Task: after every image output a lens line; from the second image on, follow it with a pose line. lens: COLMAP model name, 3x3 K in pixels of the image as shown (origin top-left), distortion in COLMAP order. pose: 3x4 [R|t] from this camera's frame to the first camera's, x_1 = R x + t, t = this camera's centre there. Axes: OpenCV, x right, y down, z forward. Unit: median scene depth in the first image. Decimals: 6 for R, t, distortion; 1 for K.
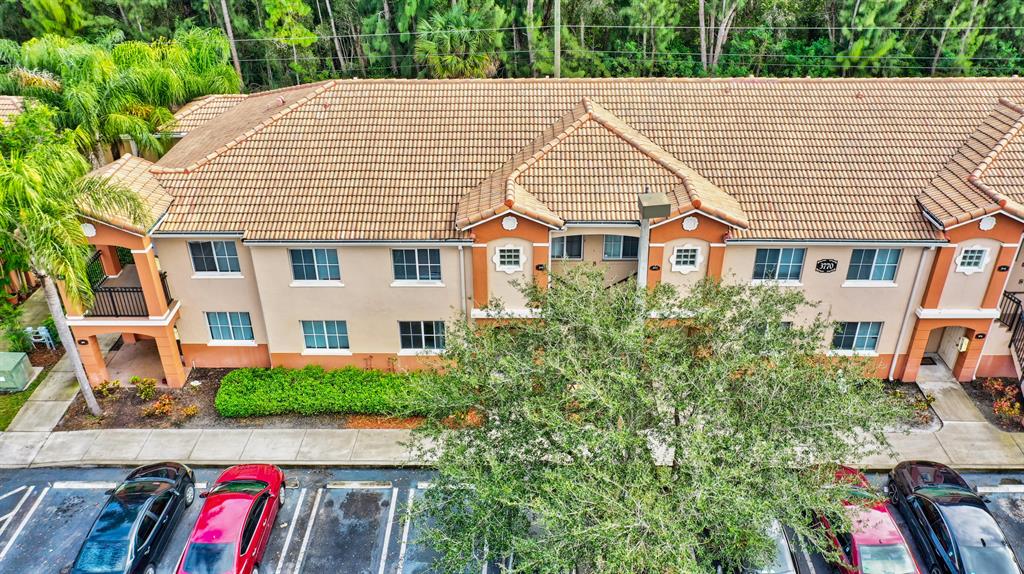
lens RADIAL K [[809.3, 0, 513.6], [0, 809.3, 287.1], [0, 0, 1]] dist [0.000016, -0.006756]
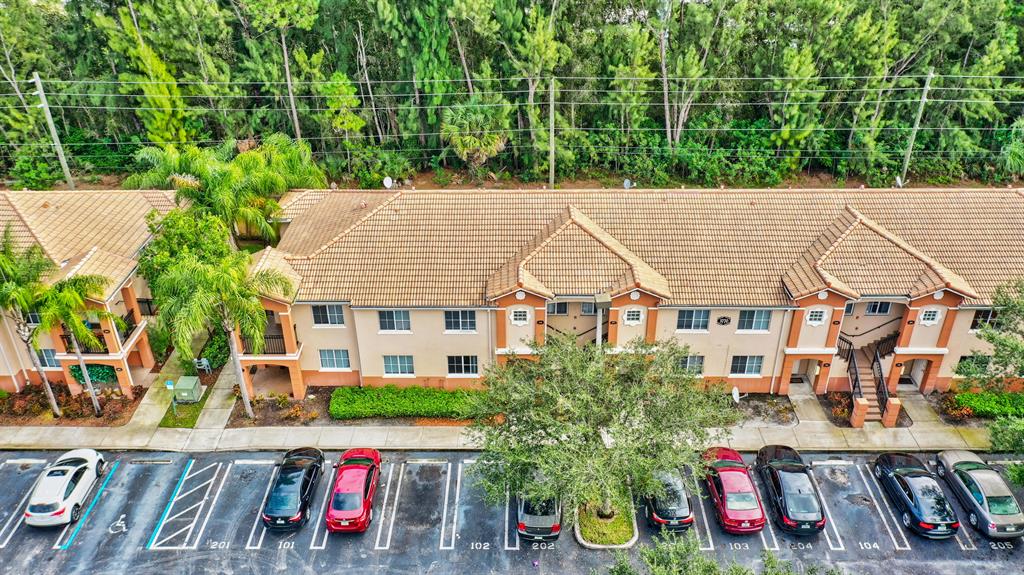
lens RADIAL K [[809.3, 0, 511.6], [0, 809.3, 287.8], [0, 0, 1]] dist [0.000016, -0.006756]
pose [[0.999997, -0.002225, -0.000720, -0.019638], [0.002224, 0.999997, -0.001201, -0.087124], [0.000723, 0.001199, 0.999999, -0.545409]]
